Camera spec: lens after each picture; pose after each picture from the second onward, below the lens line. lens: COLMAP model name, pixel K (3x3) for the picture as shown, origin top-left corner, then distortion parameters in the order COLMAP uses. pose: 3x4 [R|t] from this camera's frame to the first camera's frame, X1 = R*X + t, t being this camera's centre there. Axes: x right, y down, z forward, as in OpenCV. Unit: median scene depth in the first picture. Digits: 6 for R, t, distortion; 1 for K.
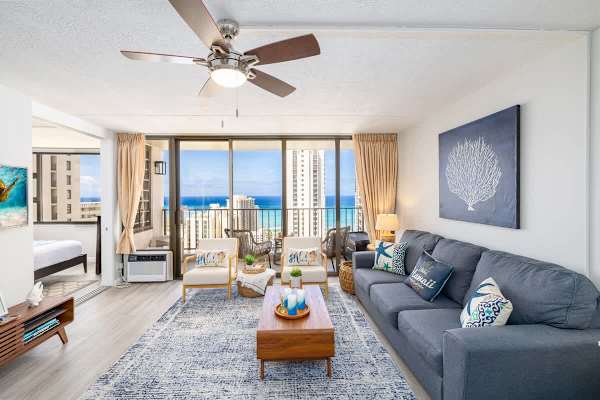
lens RADIAL K [[252.9, 0, 297.3], [0, 252.9, 195.7], [0, 0, 1]] dist [0.000369, 0.000043]
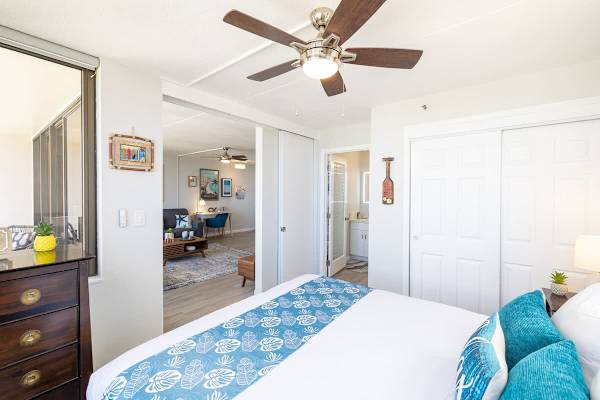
lens RADIAL K [[252.9, 0, 297.3], [0, 252.9, 195.7], [0, 0, 1]] dist [0.000369, 0.000043]
pose [[-0.758219, -0.012139, 0.651887, -1.529469], [-0.002581, 0.999875, 0.015617, -0.004698], [-0.651995, 0.010159, -0.758155, 1.366497]]
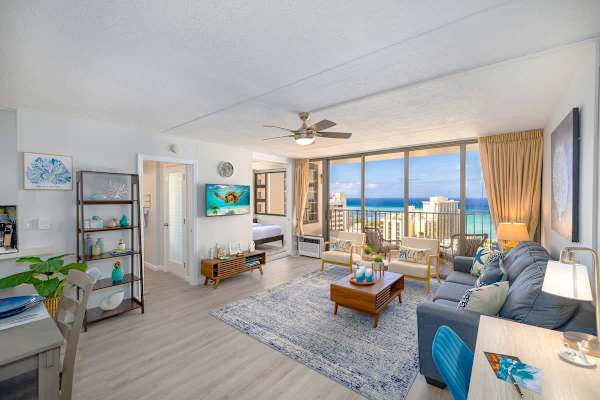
lens RADIAL K [[258.5, 0, 303.9], [0, 258.5, 202.2], [0, 0, 1]] dist [0.000152, 0.000030]
pose [[0.756874, 0.017659, -0.653322, 0.440006], [-0.005213, 0.999766, 0.020983, -0.017199], [0.653540, -0.012476, 0.756789, -0.212198]]
